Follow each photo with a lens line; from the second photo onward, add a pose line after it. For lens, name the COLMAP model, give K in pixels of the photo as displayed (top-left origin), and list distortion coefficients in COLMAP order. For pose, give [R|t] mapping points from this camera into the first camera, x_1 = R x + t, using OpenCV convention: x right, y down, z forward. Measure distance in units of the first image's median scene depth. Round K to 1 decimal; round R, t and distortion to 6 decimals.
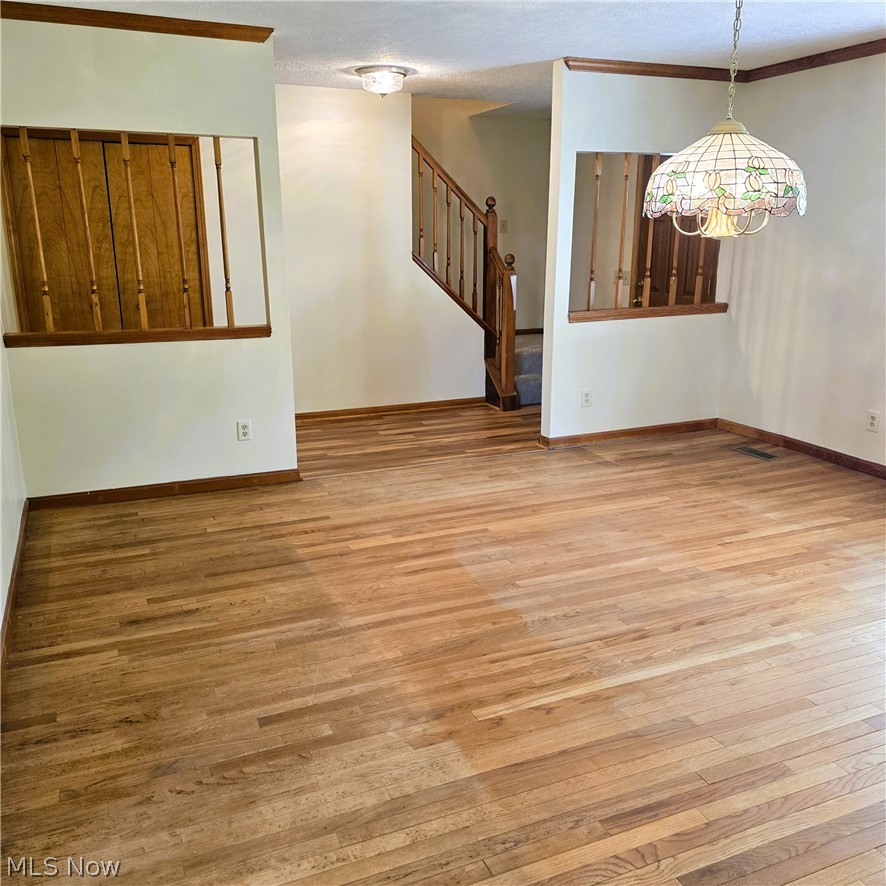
lens RADIAL K [[826.7, 0, 443.0], [0, 826.7, 443.0], [0, 0, 1]] dist [0.086760, -0.107626]
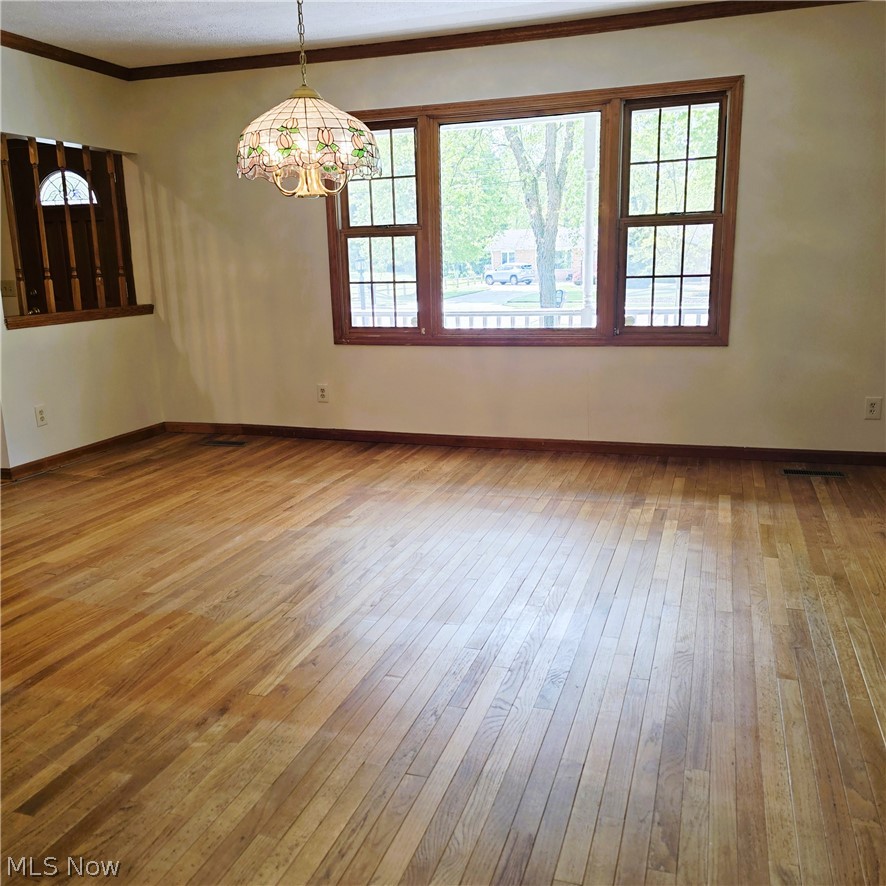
lens RADIAL K [[865.3, 0, 443.0], [0, 865.3, 443.0], [0, 0, 1]] dist [0.117445, -0.165810]
pose [[0.665034, -0.171057, 0.726959, -0.303745], [0.214416, 0.976166, 0.033546, 0.044712], [-0.715371, 0.133563, 0.685861, 0.102315]]
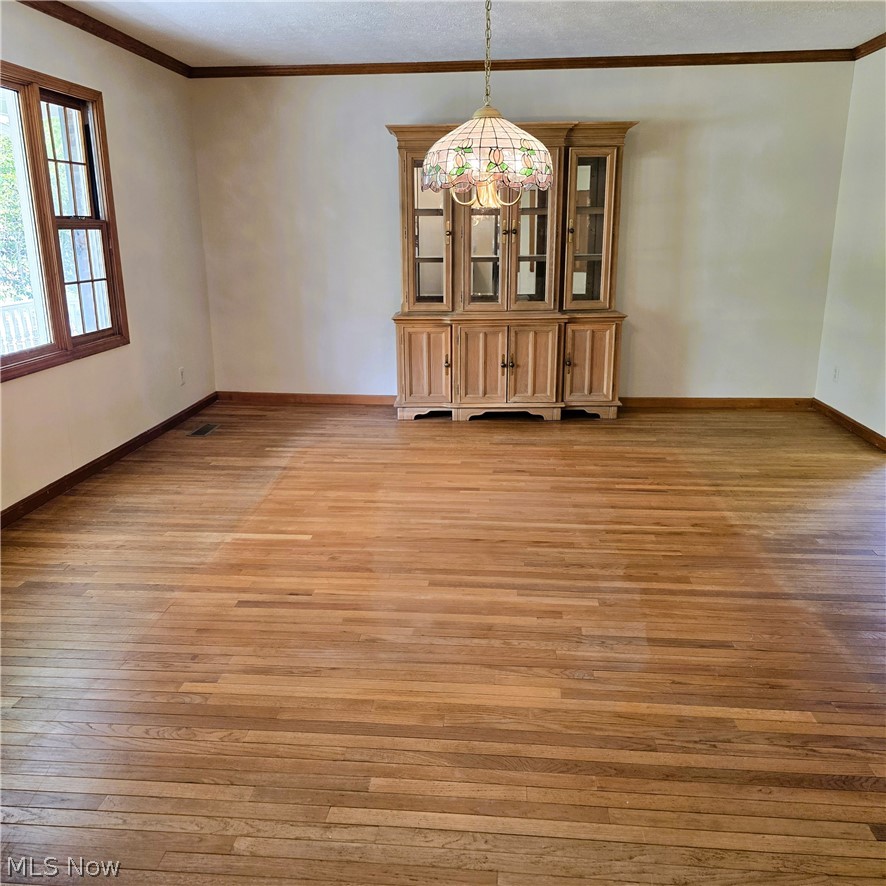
lens RADIAL K [[788.5, 0, 443.0], [0, 788.5, 443.0], [0, 0, 1]] dist [0.050326, -0.018957]
pose [[-0.877611, -0.122056, 0.463574, -0.115266], [0.126418, 0.873881, 0.469415, -0.338406], [-0.462403, 0.470568, -0.751498, 1.409518]]
